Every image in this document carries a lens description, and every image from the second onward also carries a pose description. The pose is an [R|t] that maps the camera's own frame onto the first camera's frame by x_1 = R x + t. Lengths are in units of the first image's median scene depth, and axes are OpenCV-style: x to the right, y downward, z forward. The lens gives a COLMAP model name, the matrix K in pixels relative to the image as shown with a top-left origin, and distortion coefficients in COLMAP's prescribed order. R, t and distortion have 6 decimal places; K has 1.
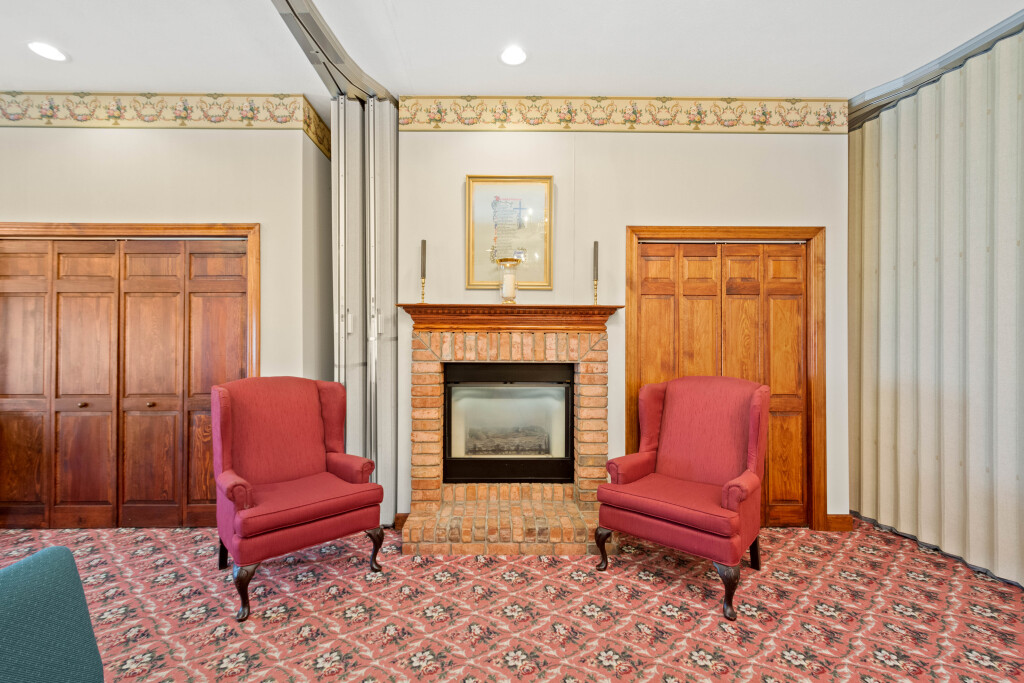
lens RADIAL K [[419.0, 0, 516.4], [0, 419.0, 342.3], [0, 0, 1]] dist [0.001215, 0.000600]
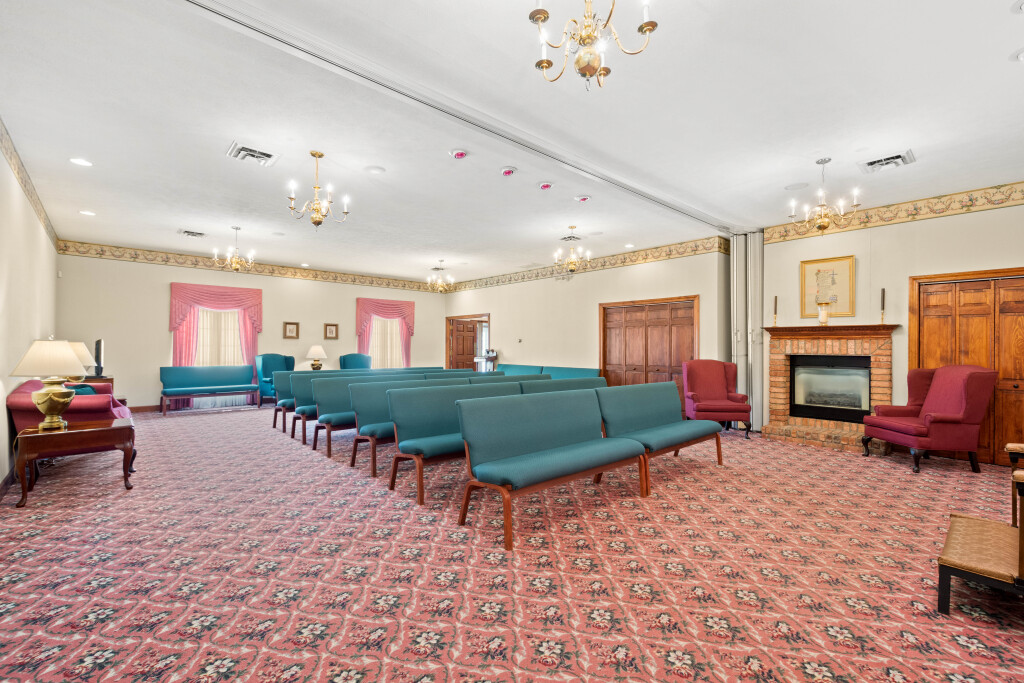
lens RADIAL K [[456.6, 0, 496.8], [0, 456.6, 345.8], [0, 0, 1]] dist [-0.001735, 0.001983]
pose [[0.640522, -0.001366, -0.767938, 0.625027], [-0.007361, 0.999942, -0.007919, 0.032301], [0.767904, 0.010725, 0.640475, -1.505618]]
